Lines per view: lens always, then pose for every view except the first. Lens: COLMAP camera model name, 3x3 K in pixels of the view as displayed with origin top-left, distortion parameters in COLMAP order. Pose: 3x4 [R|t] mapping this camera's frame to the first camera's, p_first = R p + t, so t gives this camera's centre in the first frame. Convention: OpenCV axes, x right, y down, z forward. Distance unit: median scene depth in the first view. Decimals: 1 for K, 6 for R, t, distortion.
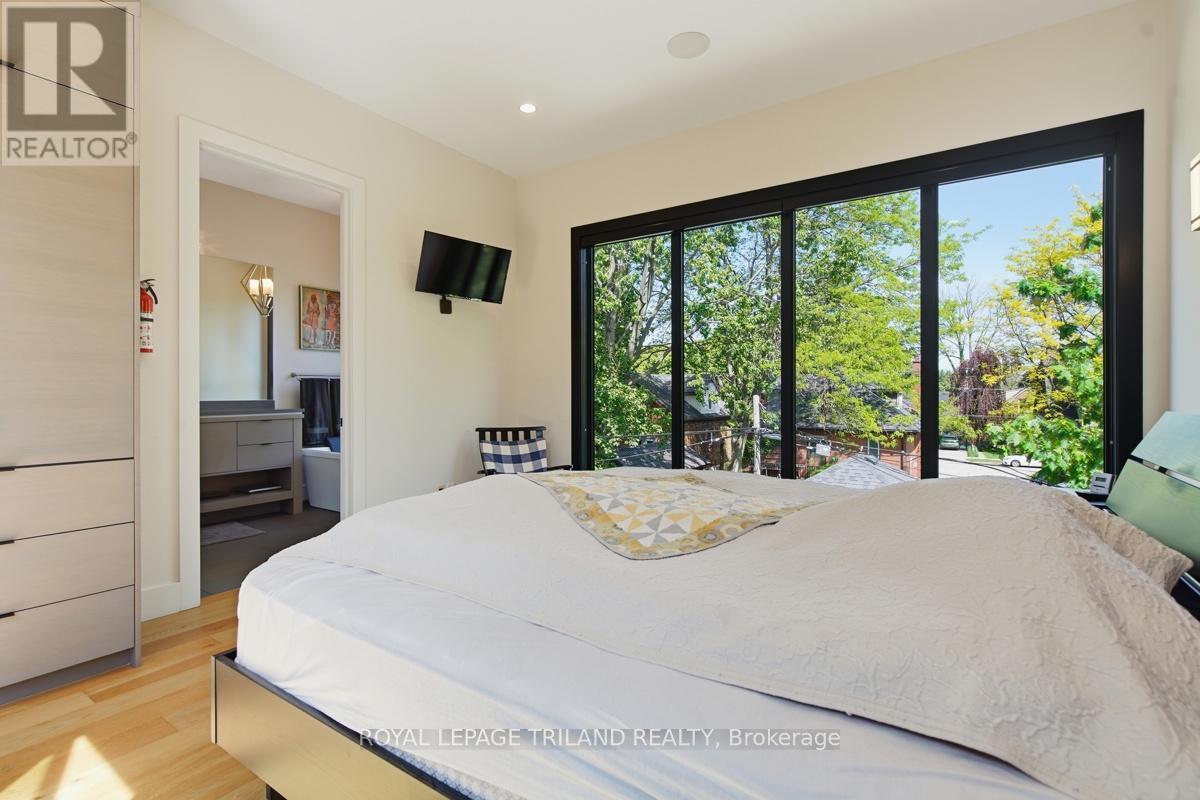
lens RADIAL K [[553.8, 0, 597.0], [0, 553.8, 396.1], [0, 0, 1]] dist [-0.000692, 0.000351]
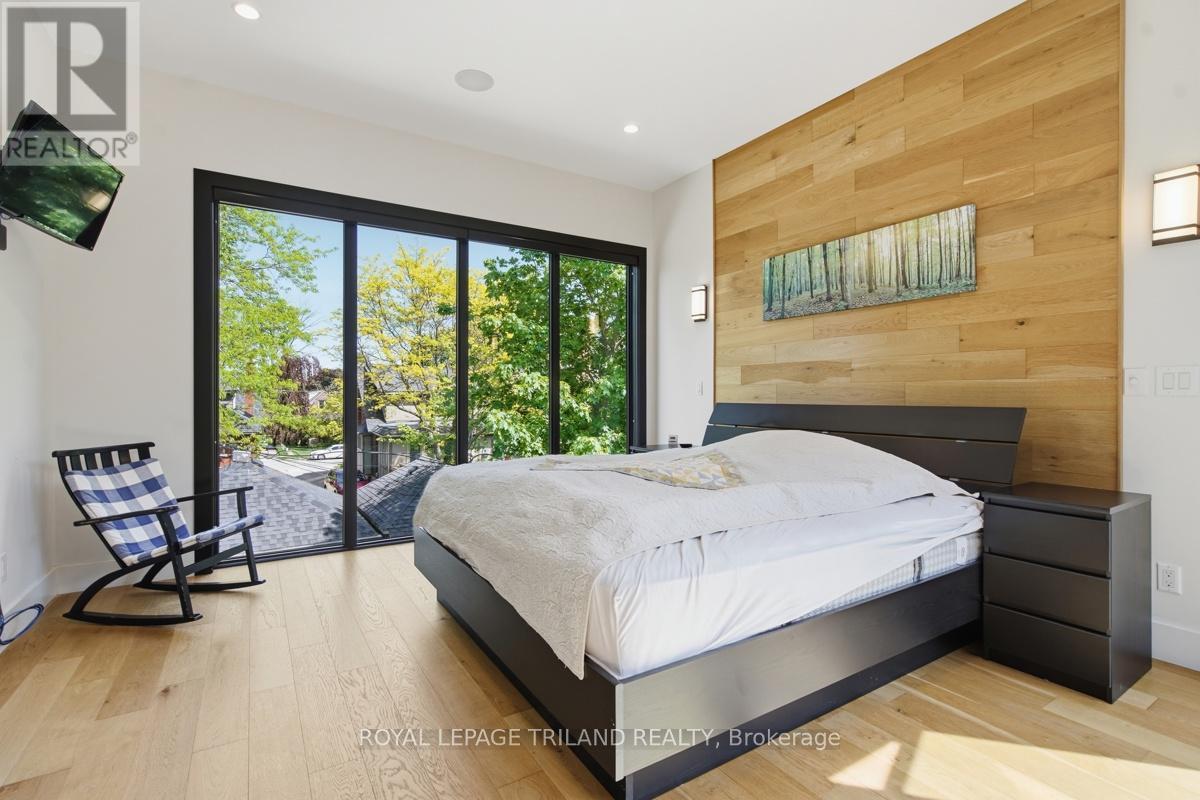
lens RADIAL K [[553.8, 0, 597.0], [0, 553.8, 396.1], [0, 0, 1]] dist [-0.000692, 0.000351]
pose [[0.409655, -0.002092, 0.912238, -0.505513], [0.004725, 0.999989, 0.000171, 0.000672], [-0.912228, 0.004240, 0.409660, 0.218290]]
